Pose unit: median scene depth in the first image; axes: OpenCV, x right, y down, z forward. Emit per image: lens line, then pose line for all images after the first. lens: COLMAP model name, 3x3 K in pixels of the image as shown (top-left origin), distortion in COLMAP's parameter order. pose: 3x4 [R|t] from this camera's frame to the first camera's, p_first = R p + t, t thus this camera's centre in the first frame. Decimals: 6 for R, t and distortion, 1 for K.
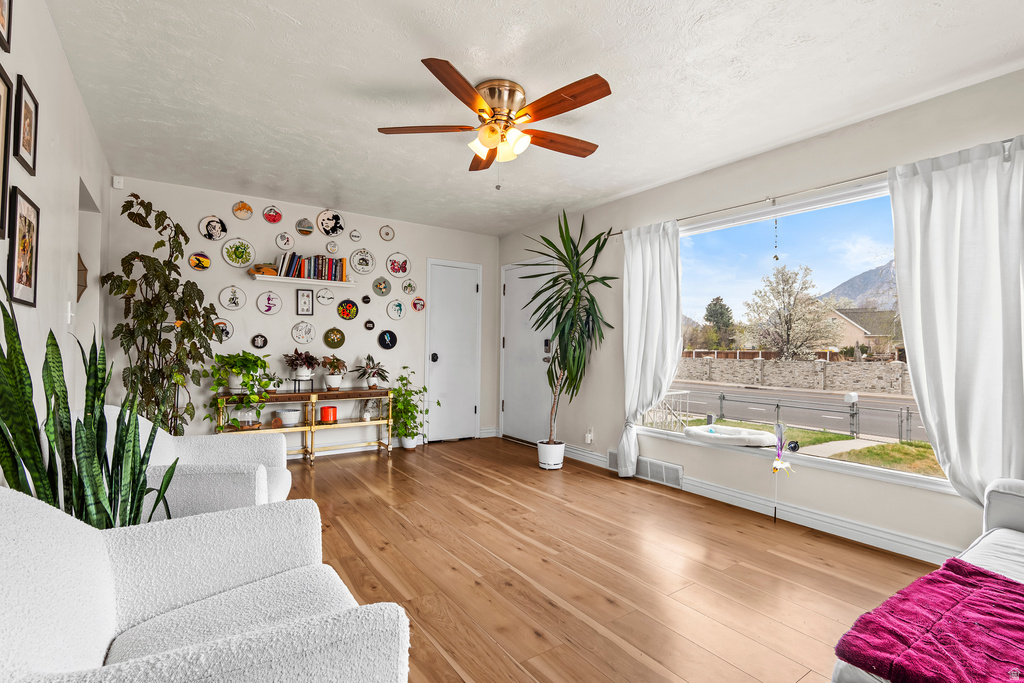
lens RADIAL K [[476.7, 0, 506.5], [0, 476.7, 343.1], [0, 0, 1]] dist [-0.020564, 0.001532]
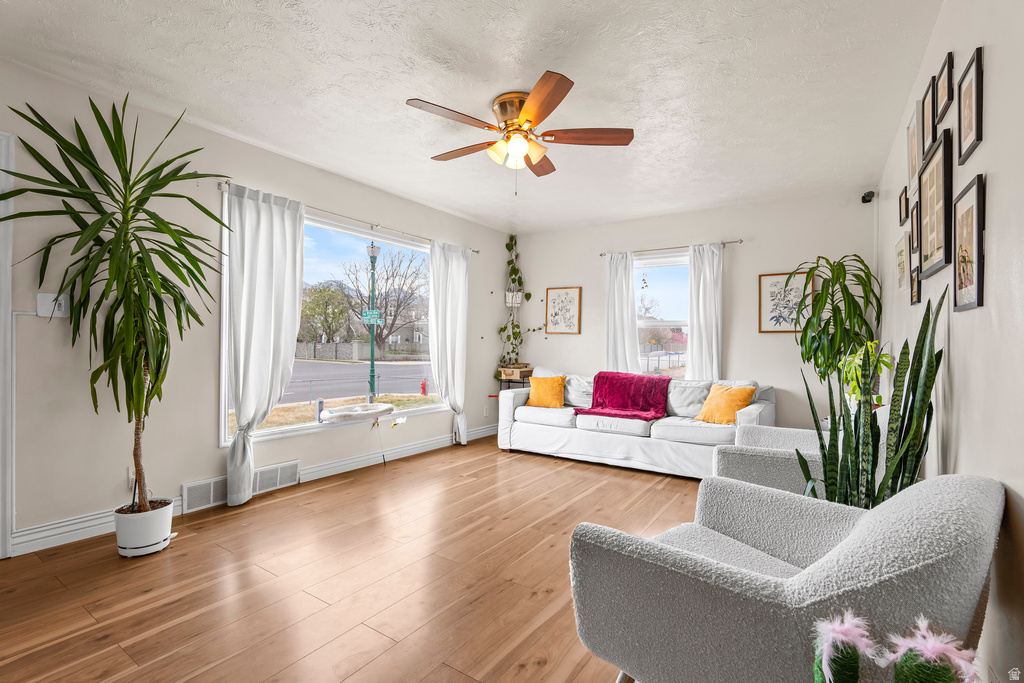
lens RADIAL K [[476.7, 0, 514.0], [0, 476.7, 345.7], [0, 0, 1]] dist [-0.020564, 0.001532]
pose [[-0.382421, -0.022626, 0.923711, -0.572829], [-0.027985, 0.999525, 0.012897, 0.001104], [-0.923564, -0.020918, -0.382872, 0.802419]]
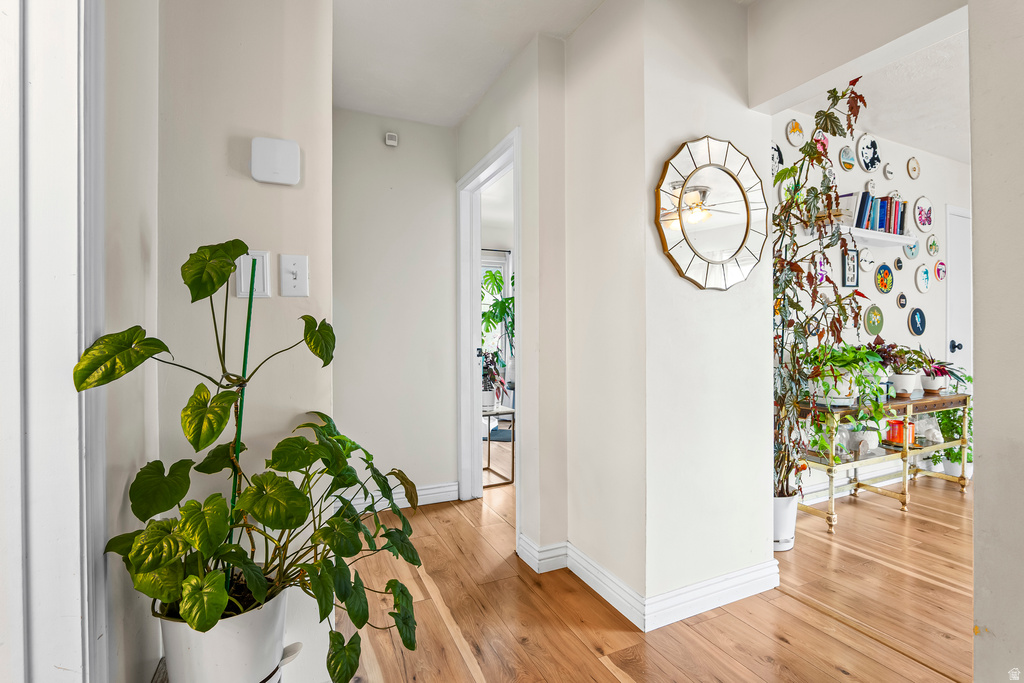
lens RADIAL K [[476.7, 0, 513.3], [0, 476.7, 337.8], [0, 0, 1]] dist [-0.020564, 0.001532]
pose [[0.987127, -0.016986, -0.159034, -0.837050], [0.018888, 0.999767, 0.010456, -0.002257], [0.158819, -0.013325, 0.987218, 0.262810]]
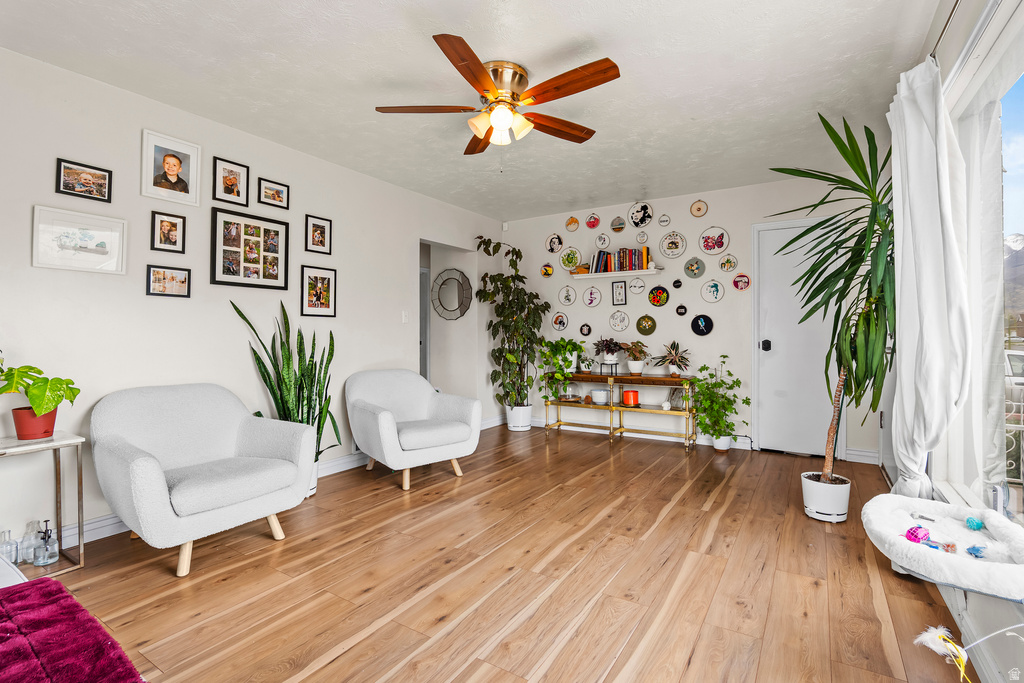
lens RADIAL K [[476.7, 0, 516.9], [0, 476.7, 327.2], [0, 0, 1]] dist [-0.020564, 0.001532]
pose [[0.401532, -0.025076, -0.915502, 0.506161], [0.015085, 0.999671, -0.020765, 0.011756], [0.915721, -0.005472, 0.401778, 0.360659]]
